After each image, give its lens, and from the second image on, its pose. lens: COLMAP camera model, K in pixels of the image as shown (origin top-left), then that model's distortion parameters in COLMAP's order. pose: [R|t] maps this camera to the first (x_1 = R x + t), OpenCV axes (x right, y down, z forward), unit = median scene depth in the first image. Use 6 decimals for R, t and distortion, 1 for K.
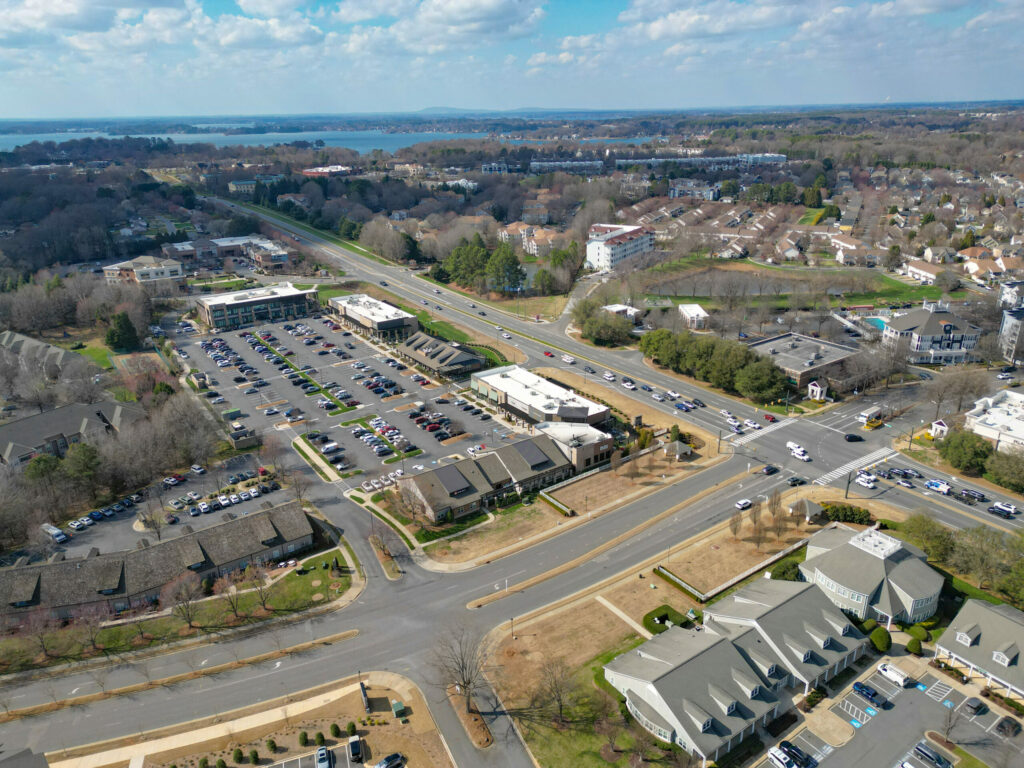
lens RADIAL K [[728.7, 0, 512.0], [0, 728.7, 384.0], [0, 0, 1]] dist [0.102172, -0.085156]
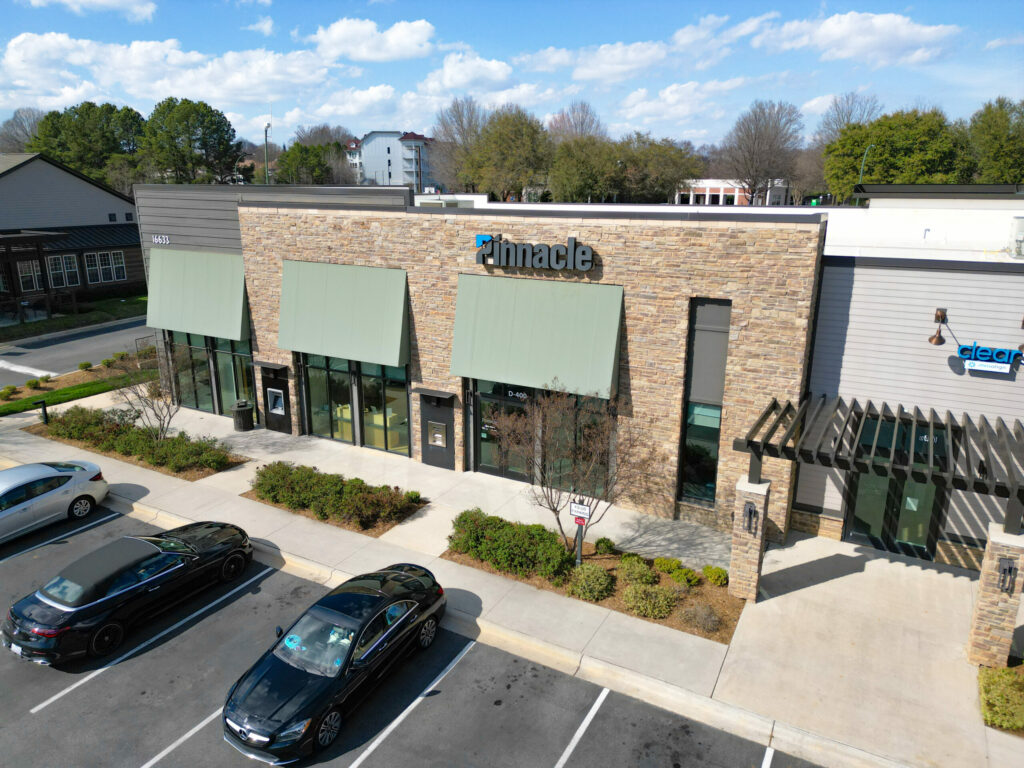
lens RADIAL K [[728.7, 0, 512.0], [0, 728.7, 384.0], [0, 0, 1]] dist [0.102172, -0.085156]
pose [[0.905368, -0.101204, 0.412392, -0.056334], [0.137164, 0.988821, -0.058467, 0.024187], [-0.401865, 0.109500, 0.909128, 0.924754]]
